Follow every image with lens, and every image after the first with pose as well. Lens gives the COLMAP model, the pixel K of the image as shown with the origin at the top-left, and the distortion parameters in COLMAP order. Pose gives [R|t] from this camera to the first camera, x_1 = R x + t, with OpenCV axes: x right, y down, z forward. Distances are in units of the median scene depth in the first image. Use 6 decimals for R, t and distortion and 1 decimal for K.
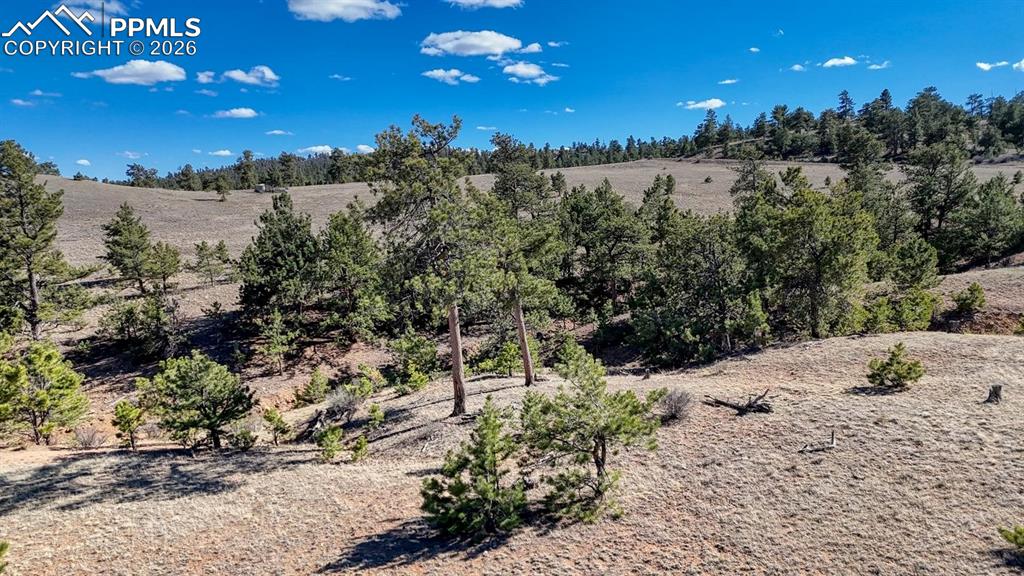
lens RADIAL K [[747.3, 0, 512.9], [0, 747.3, 284.7], [0, 0, 1]] dist [0.080287, -0.073505]
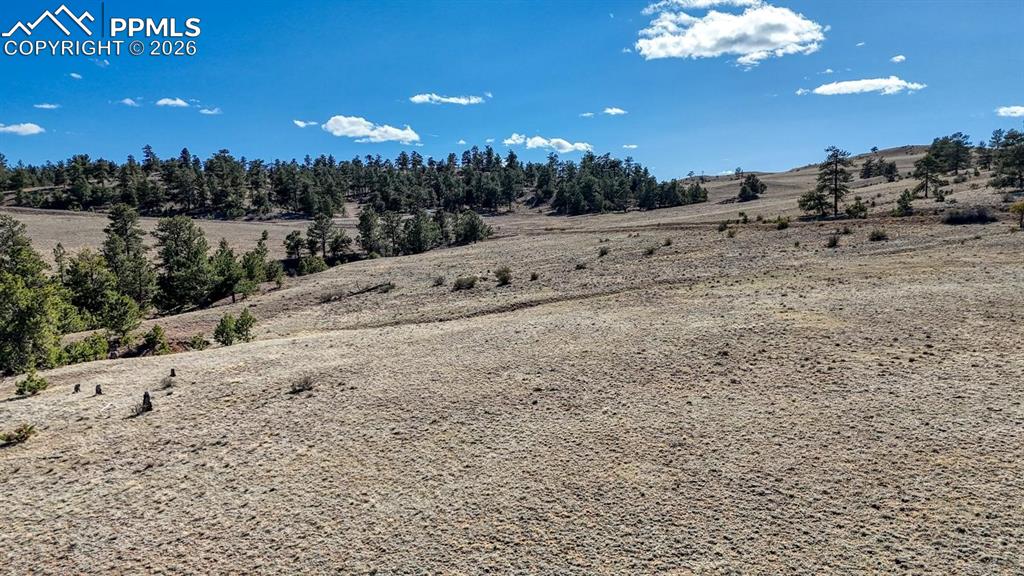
lens RADIAL K [[747.3, 0, 512.9], [0, 747.3, 284.7], [0, 0, 1]] dist [0.080287, -0.073505]
pose [[0.685641, -0.048783, 0.726303, 0.001631], [0.085787, 0.996214, -0.014073, 0.000468], [-0.722867, 0.071957, 0.687230, -0.123926]]
